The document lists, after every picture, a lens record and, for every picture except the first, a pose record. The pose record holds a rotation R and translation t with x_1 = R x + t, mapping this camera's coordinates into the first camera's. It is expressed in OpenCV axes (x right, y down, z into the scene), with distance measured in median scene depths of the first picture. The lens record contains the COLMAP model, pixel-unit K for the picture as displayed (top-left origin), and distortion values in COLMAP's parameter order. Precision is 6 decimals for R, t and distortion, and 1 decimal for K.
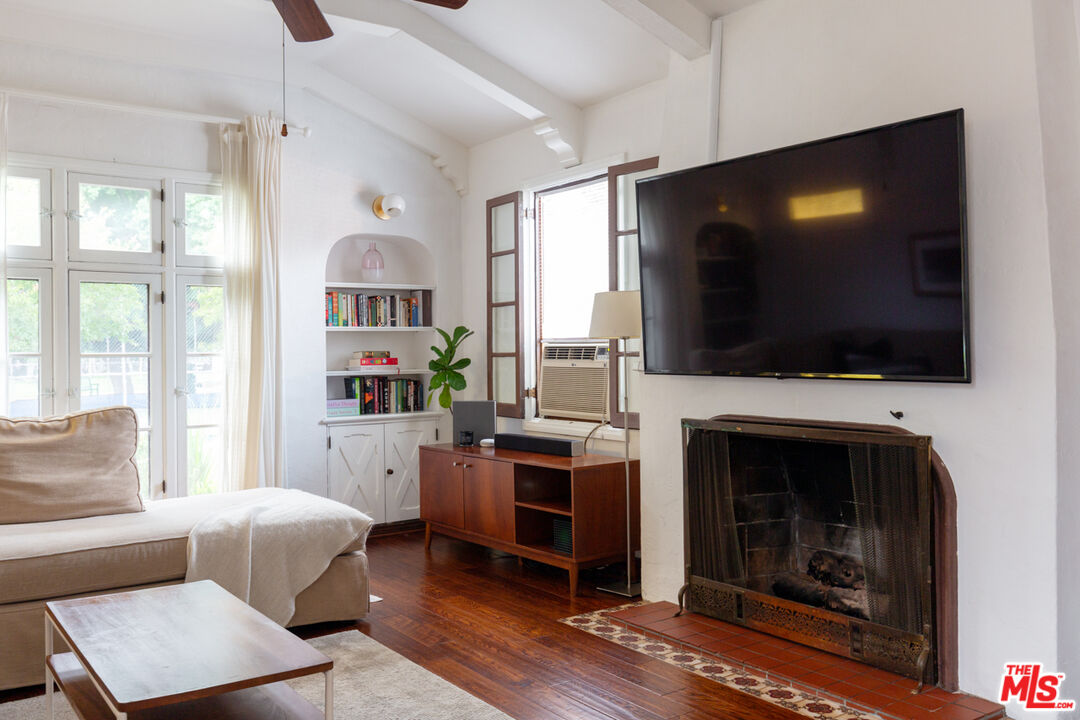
lens RADIAL K [[912.1, 0, 539.6], [0, 912.1, 355.5], [0, 0, 1]] dist [0.018796, 0.005805]
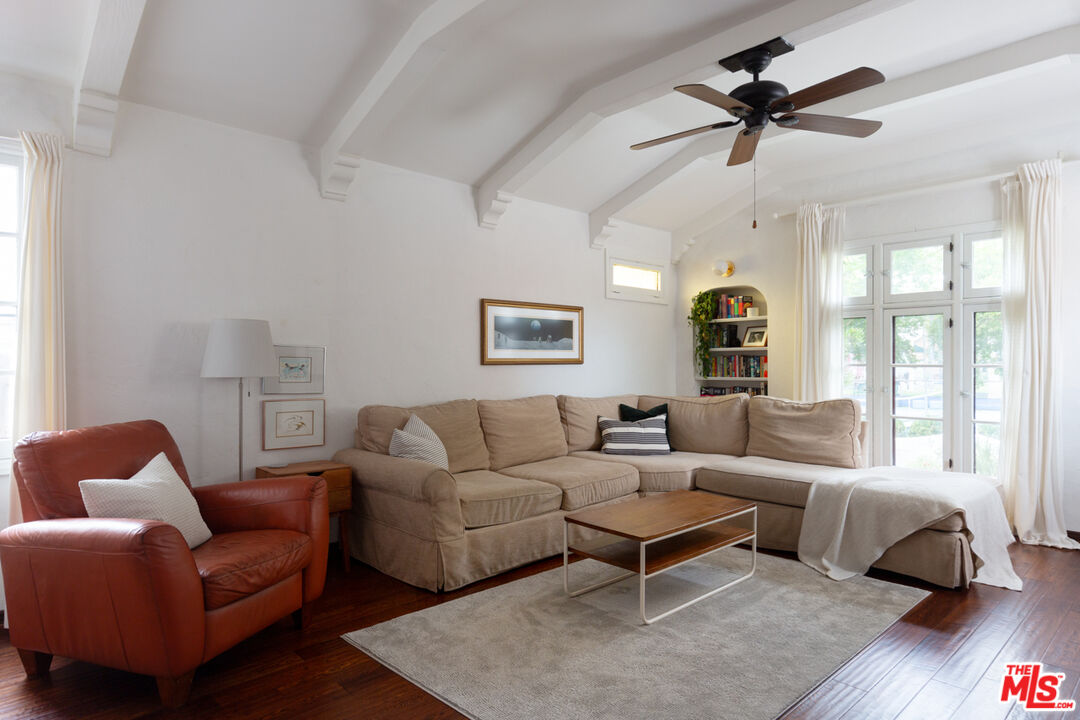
lens RADIAL K [[638.7, 0, 539.6], [0, 638.7, 362.4], [0, 0, 1]] dist [-0.000379, -0.000015]
pose [[0.122456, 0.005295, -0.992460, 0.478964], [-0.006232, 0.999970, 0.004566, -0.006520], [0.992454, 0.005626, 0.122485, 0.308375]]
